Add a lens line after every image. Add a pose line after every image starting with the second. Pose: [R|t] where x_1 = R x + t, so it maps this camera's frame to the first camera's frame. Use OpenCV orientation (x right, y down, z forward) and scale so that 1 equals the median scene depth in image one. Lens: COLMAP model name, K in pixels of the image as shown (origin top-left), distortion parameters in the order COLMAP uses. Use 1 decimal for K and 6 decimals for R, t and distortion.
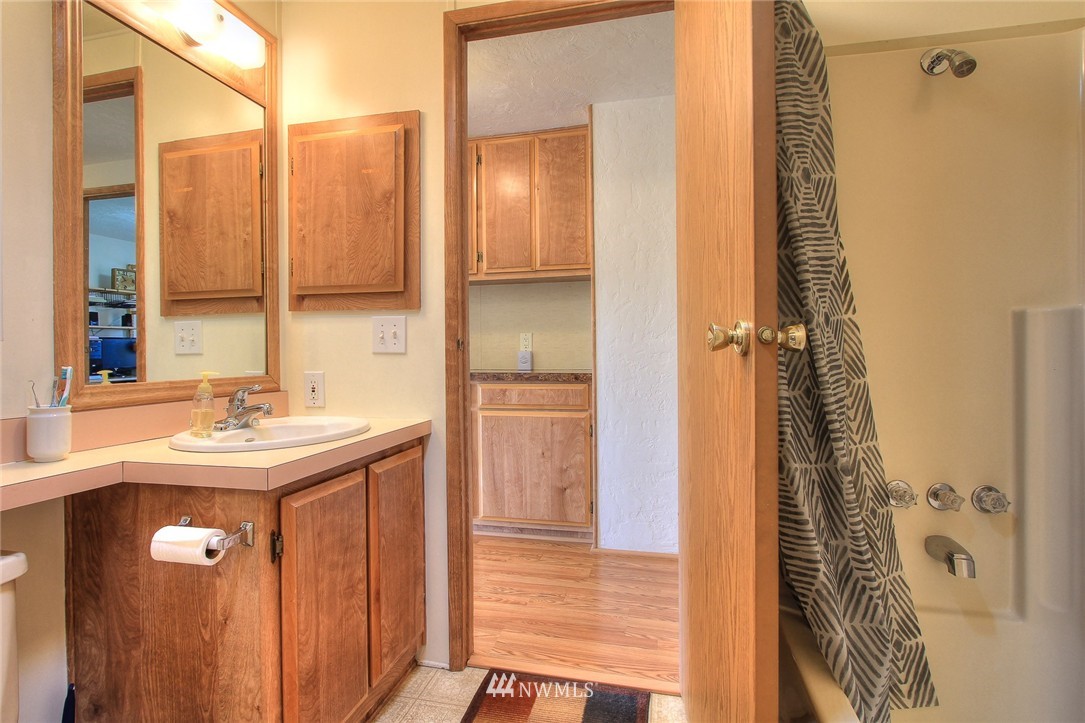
lens RADIAL K [[510.6, 0, 538.4], [0, 510.6, 368.7], [0, 0, 1]] dist [-0.019328, 0.000073]
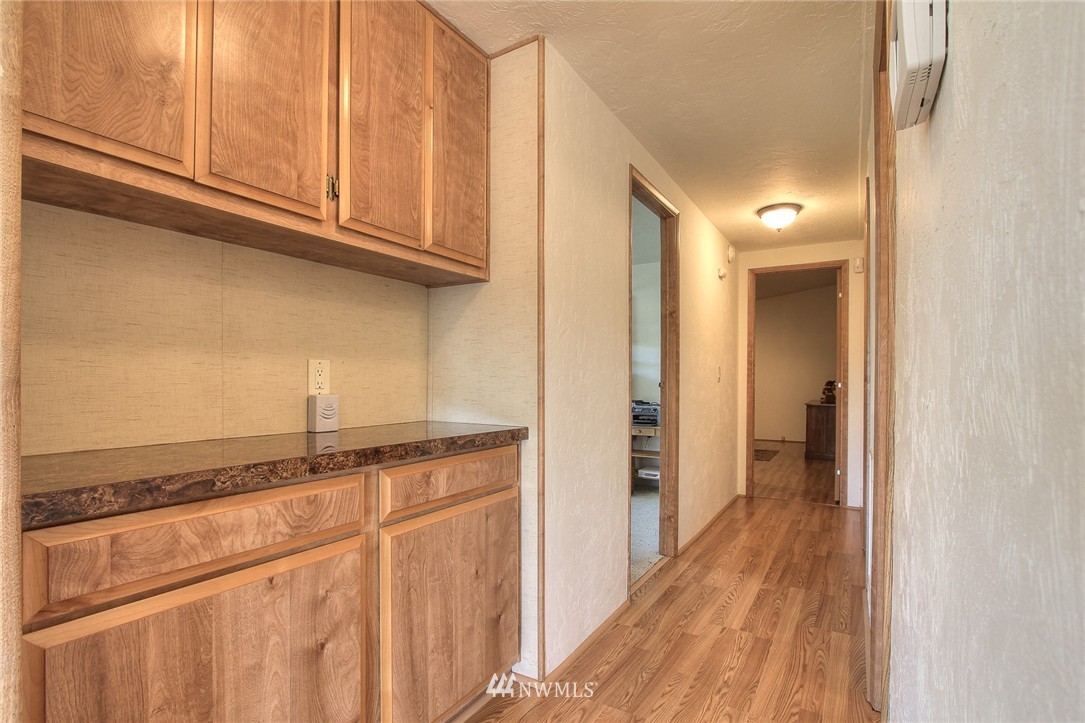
lens RADIAL K [[516.5, 0, 541.5], [0, 516.5, 391.2], [0, 0, 1]] dist [-0.012107, 0.000041]
pose [[0.320712, -0.008854, 0.947135, -0.510879], [0.031158, 0.999514, -0.001207, -0.035611], [-0.946664, 0.029898, 0.320832, 0.723345]]
